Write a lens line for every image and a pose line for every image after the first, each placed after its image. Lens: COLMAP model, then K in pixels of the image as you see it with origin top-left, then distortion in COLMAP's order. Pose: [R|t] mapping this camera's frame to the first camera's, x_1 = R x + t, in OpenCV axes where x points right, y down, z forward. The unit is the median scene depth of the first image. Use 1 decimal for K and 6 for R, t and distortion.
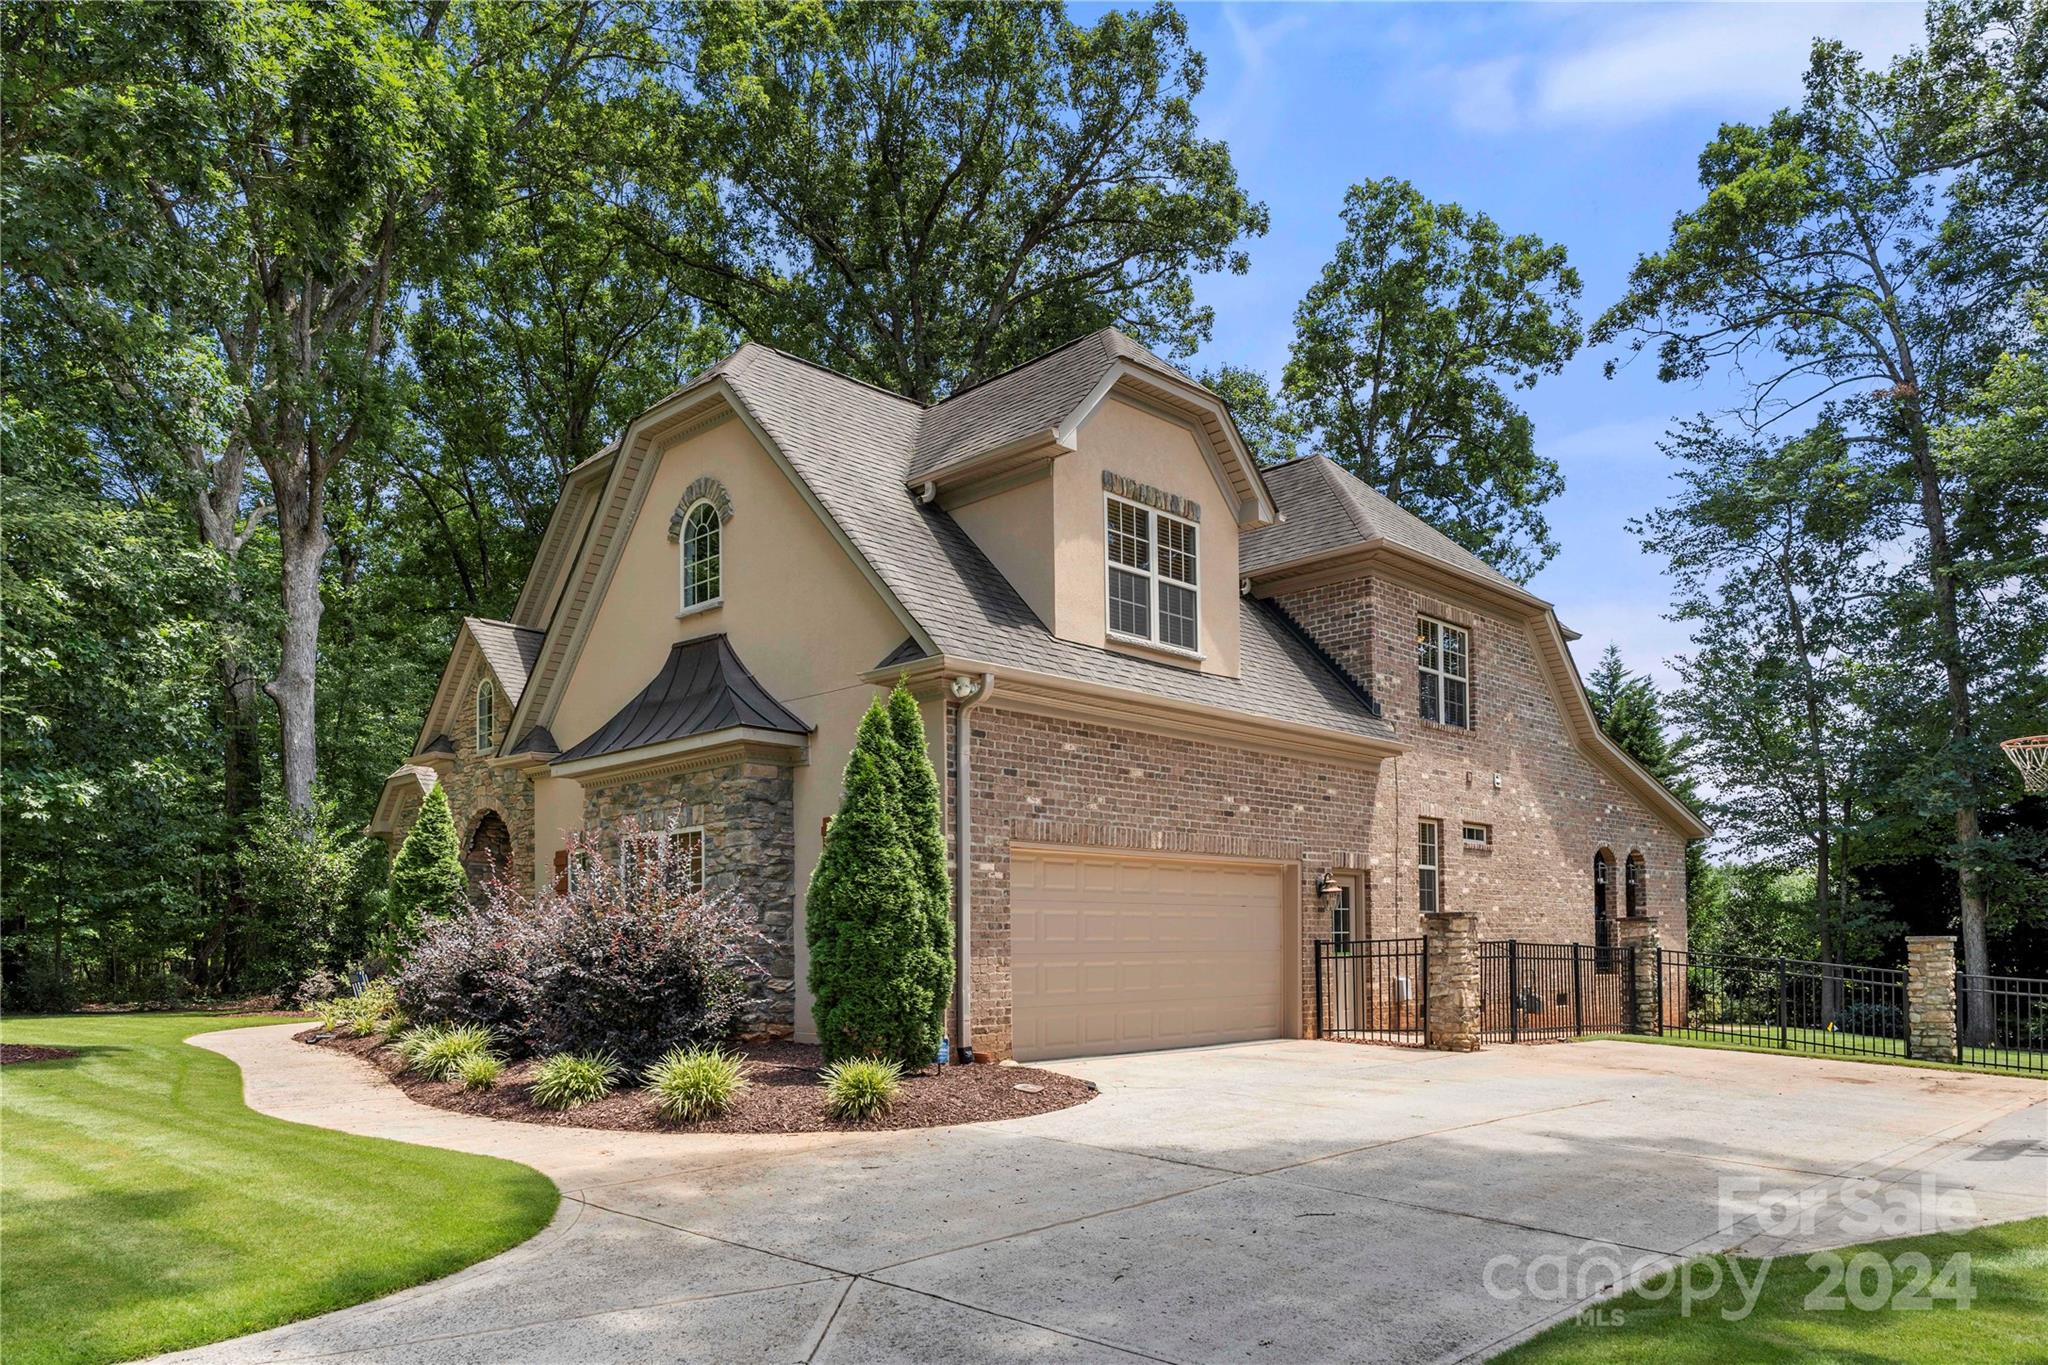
lens RADIAL K [[1347.0, 0, 1022.6], [0, 1347.0, 812.1], [0, 0, 1]] dist [-0.030001, 0.000380]
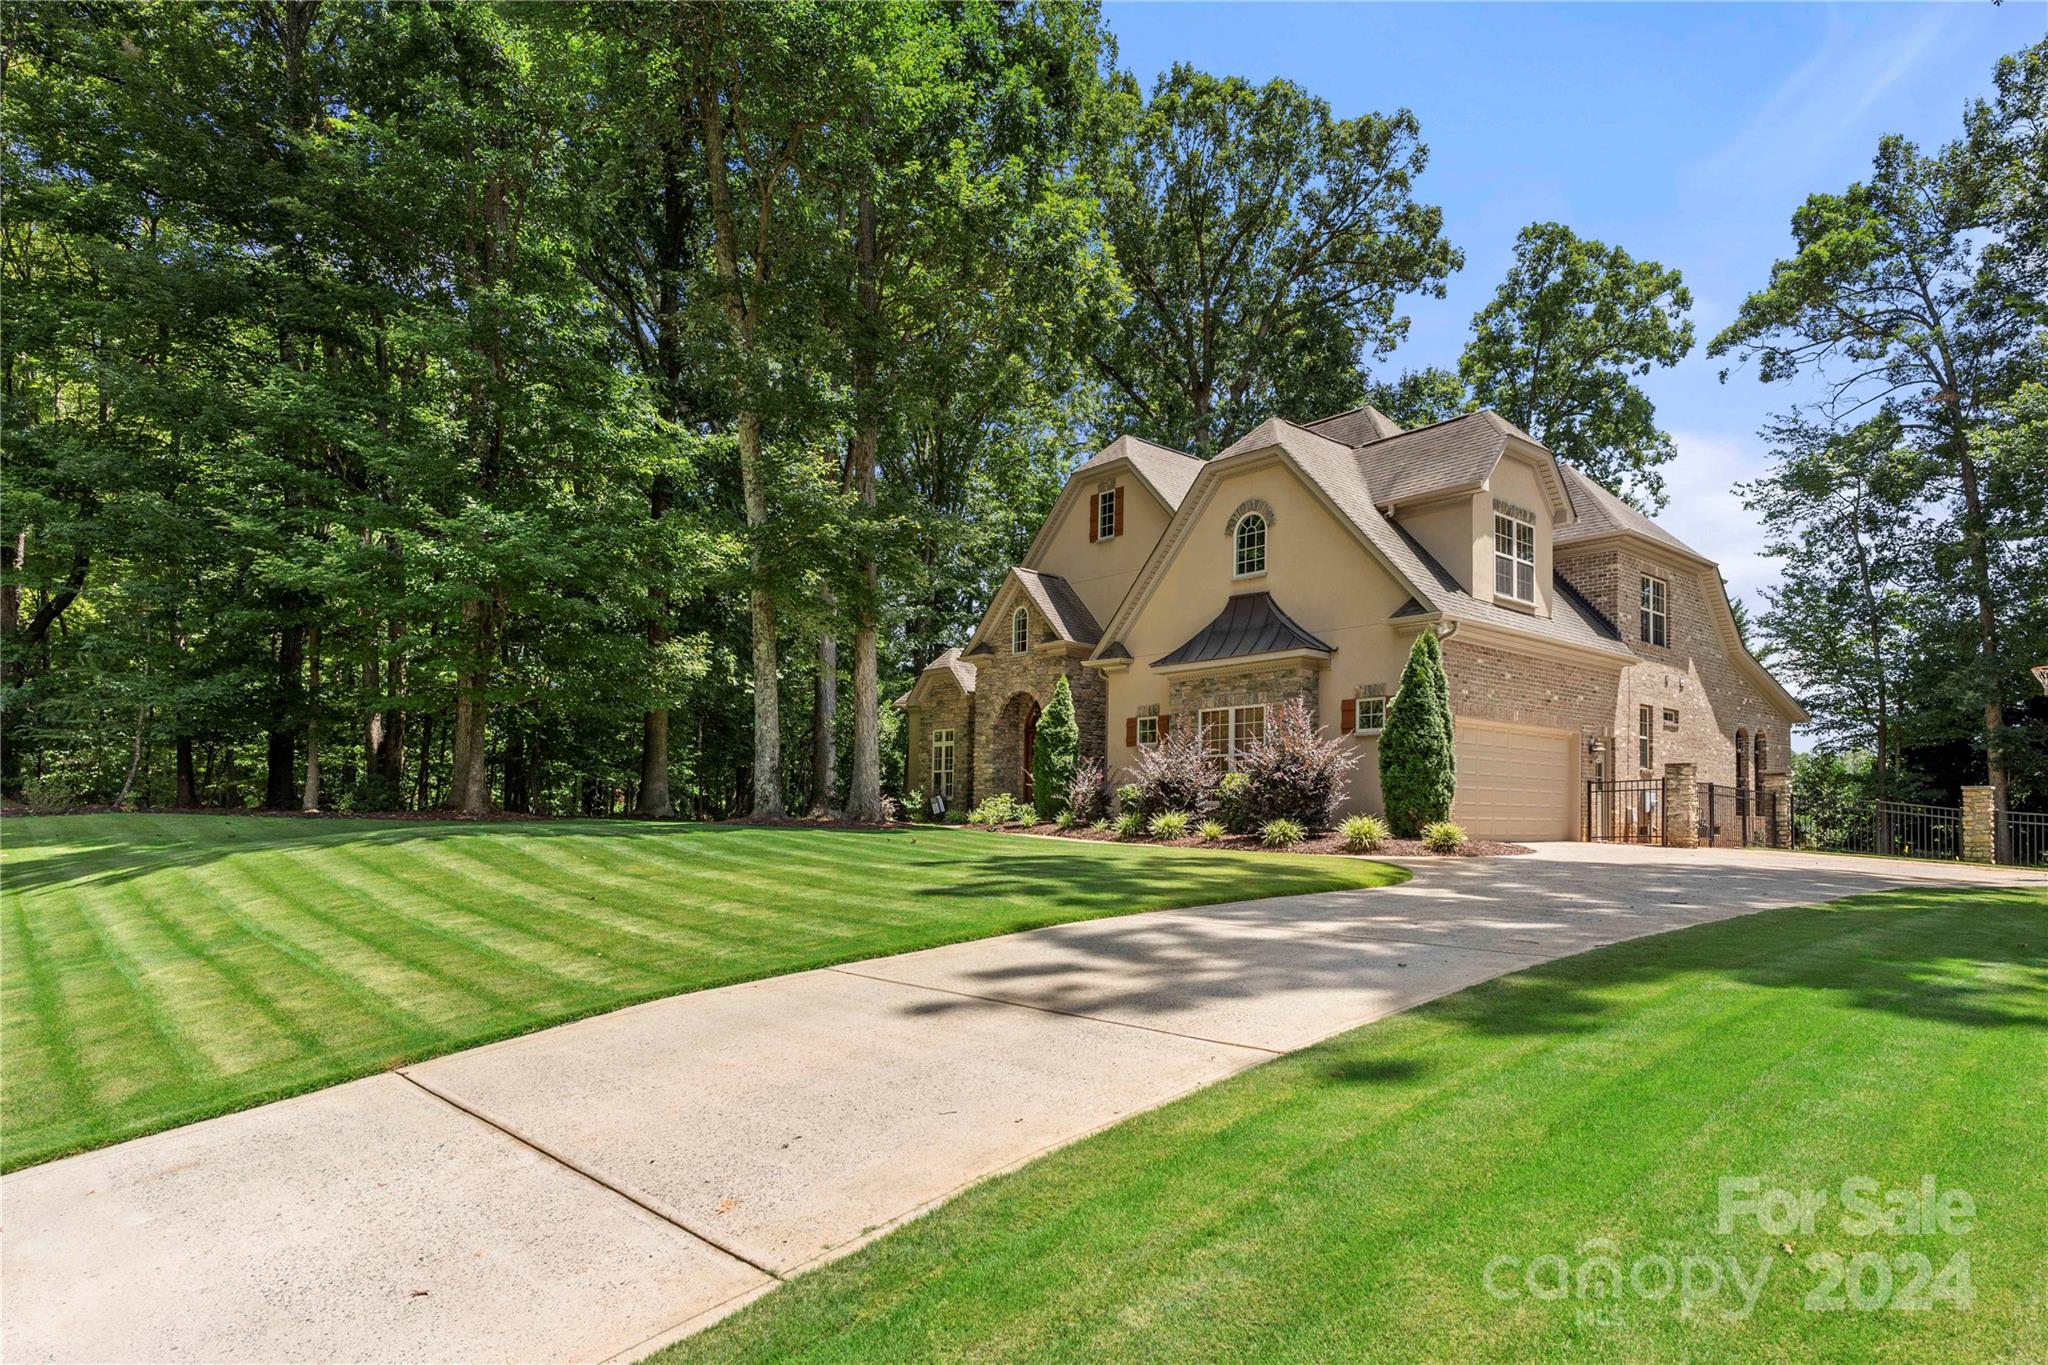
lens RADIAL K [[1245.6, 0, 1024.0], [0, 1245.6, 682.5], [0, 0, 1]] dist [-0.036615, 0.002311]
pose [[0.998925, 0.012153, -0.044724, -0.208867], [-0.012694, 0.999849, -0.011849, 0.002384], [0.044573, 0.012404, 0.998929, -0.268776]]
